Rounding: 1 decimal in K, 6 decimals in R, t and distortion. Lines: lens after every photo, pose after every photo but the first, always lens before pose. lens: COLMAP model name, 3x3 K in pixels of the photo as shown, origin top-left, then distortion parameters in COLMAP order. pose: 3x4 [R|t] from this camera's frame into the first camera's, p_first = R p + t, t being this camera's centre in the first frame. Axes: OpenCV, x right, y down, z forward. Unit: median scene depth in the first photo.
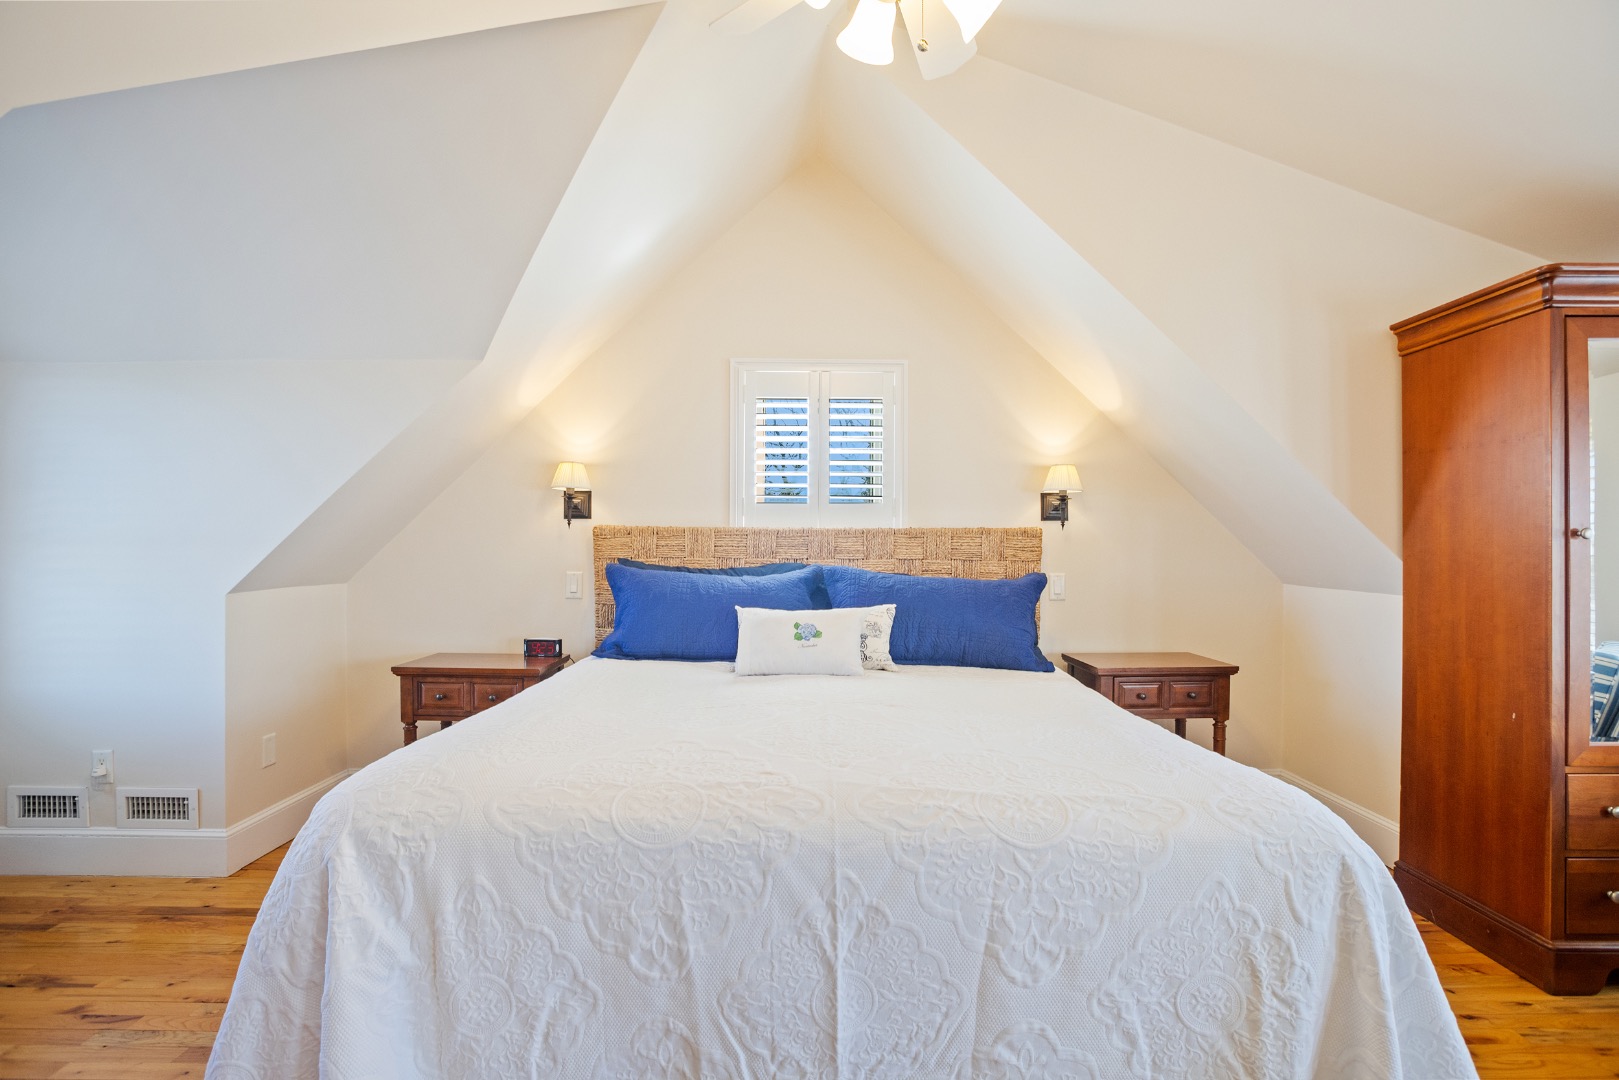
lens RADIAL K [[794.9, 0, 803.9], [0, 794.9, 542.7], [0, 0, 1]] dist [-0.061145, 0.018349]
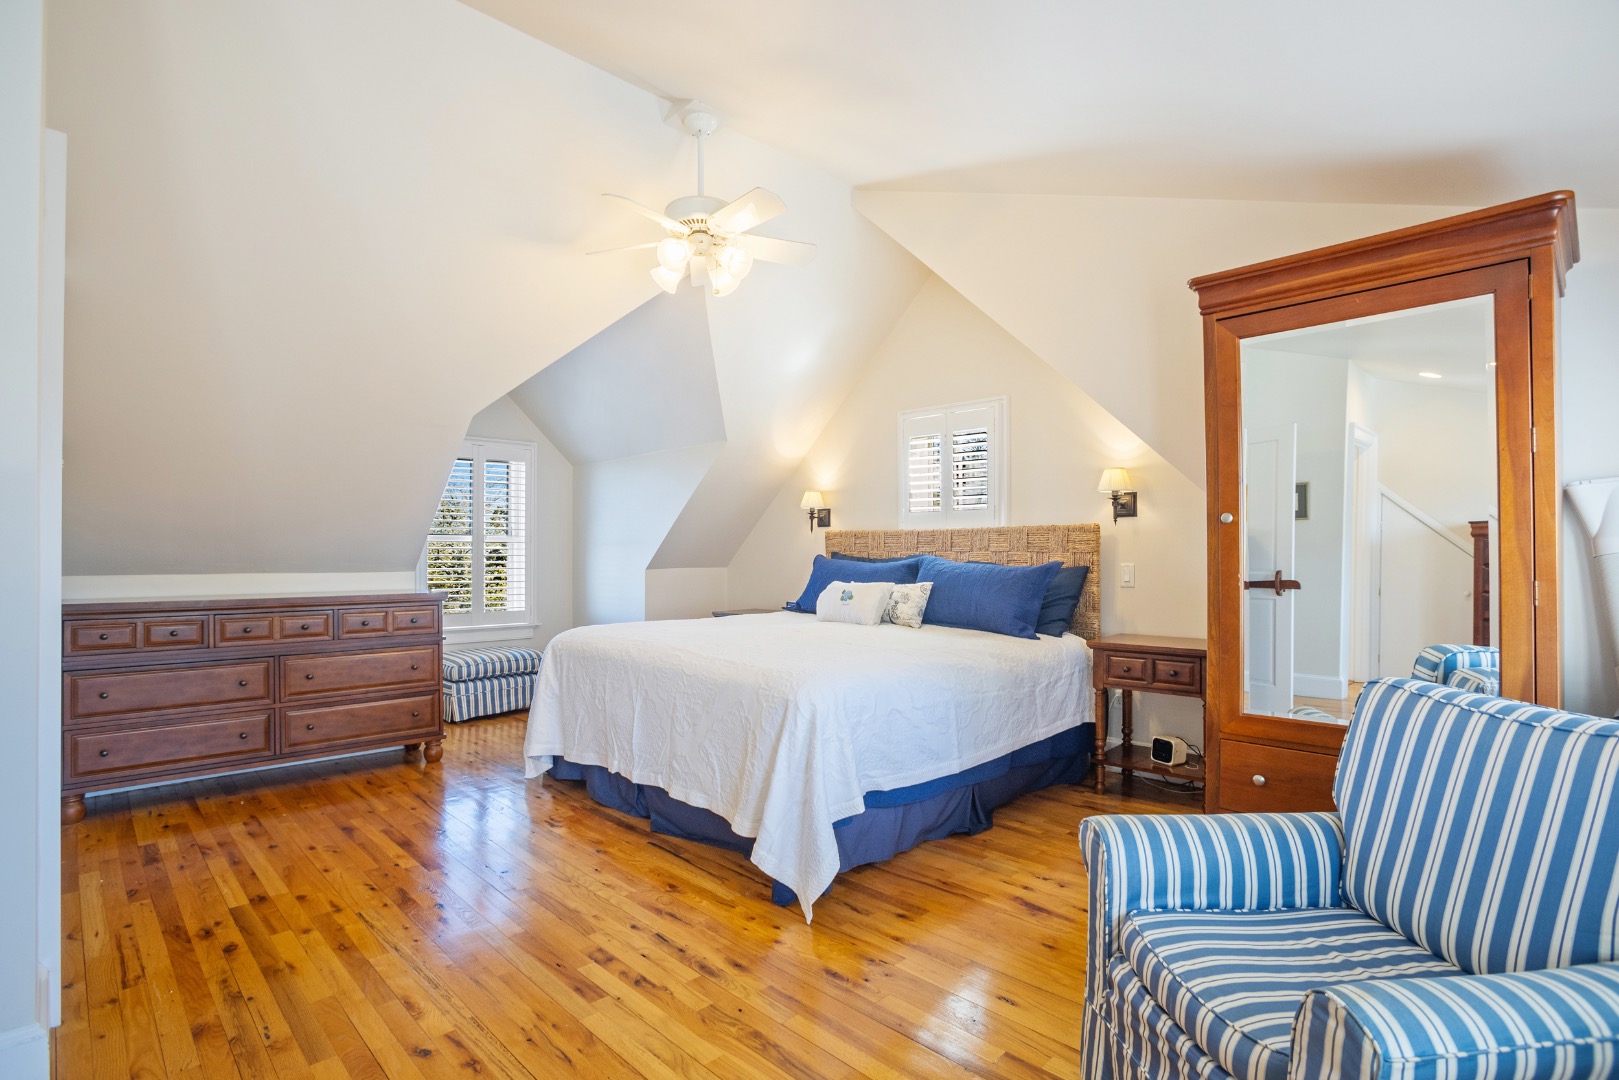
lens RADIAL K [[794.9, 0, 806.9], [0, 794.9, 547.8], [0, 0, 1]] dist [-0.061145, 0.018349]
pose [[0.698154, -0.008497, -0.715897, 1.406198], [0.007524, 0.999961, -0.004531, 0.030528], [0.715908, -0.002224, 0.698191, -0.208369]]
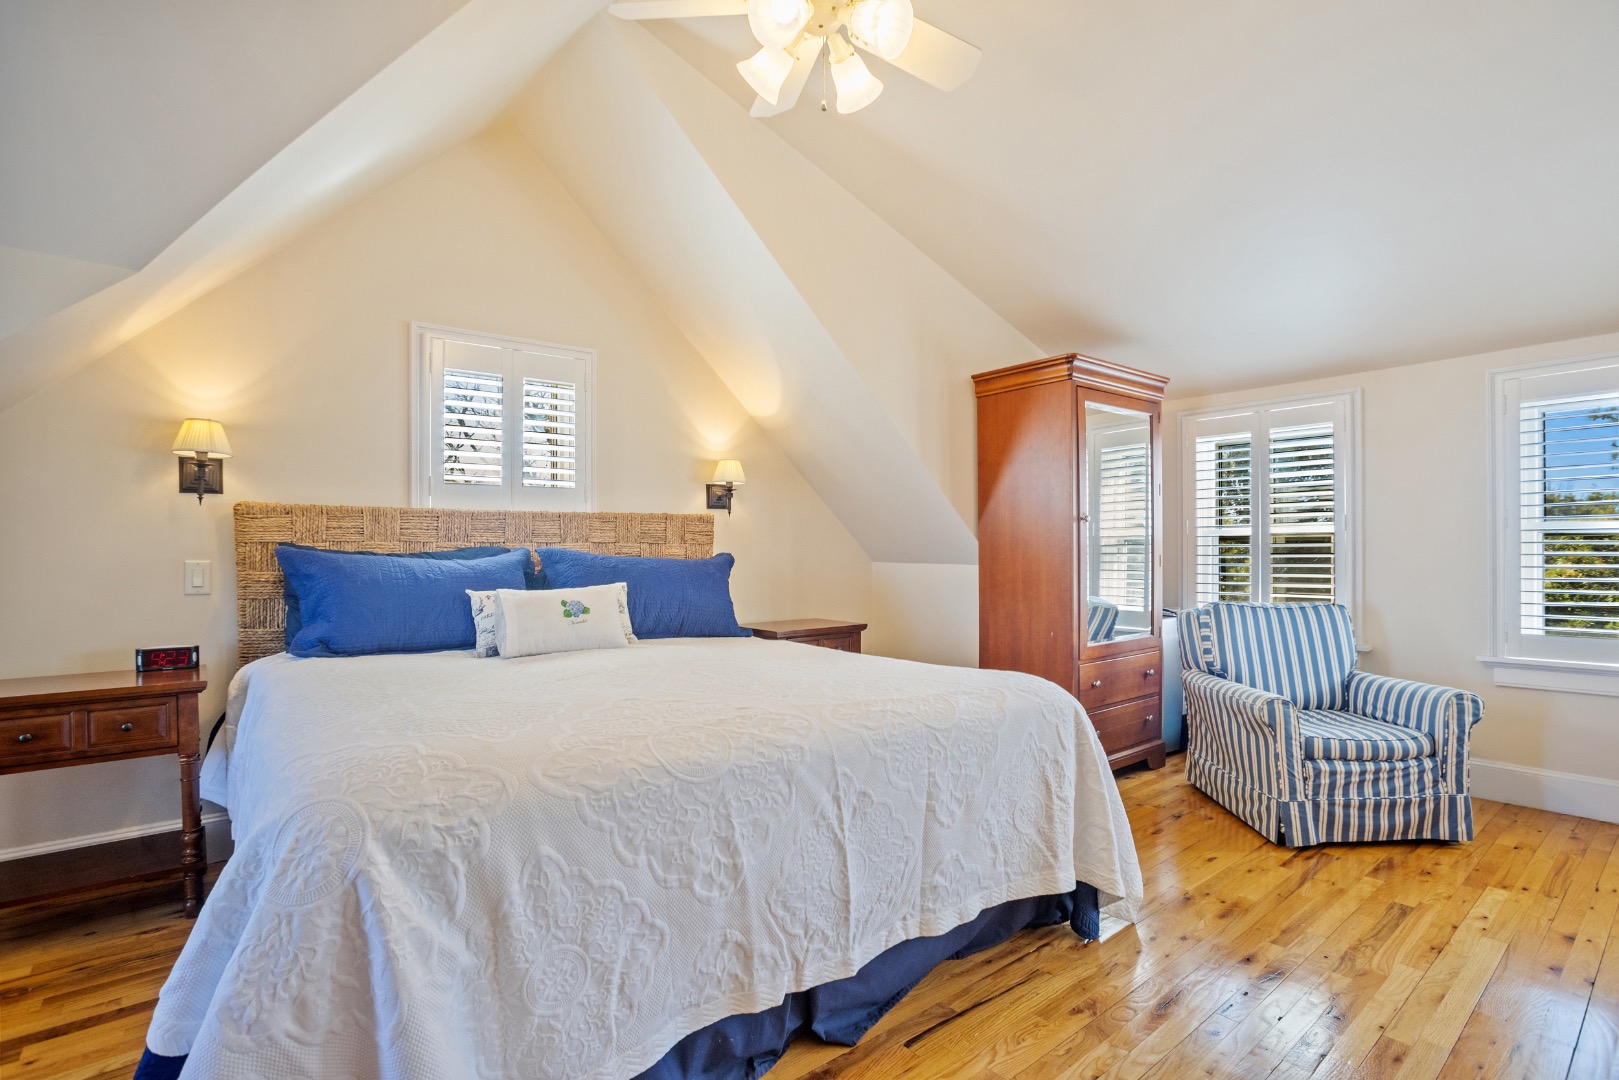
lens RADIAL K [[794.9, 0, 814.6], [0, 794.9, 553.9], [0, 0, 1]] dist [-0.061145, 0.018349]
pose [[0.777137, -0.010712, 0.629240, -0.509734], [0.004742, 0.999926, 0.011165, 0.042353], [-0.629313, -0.005693, 0.777131, 0.037311]]
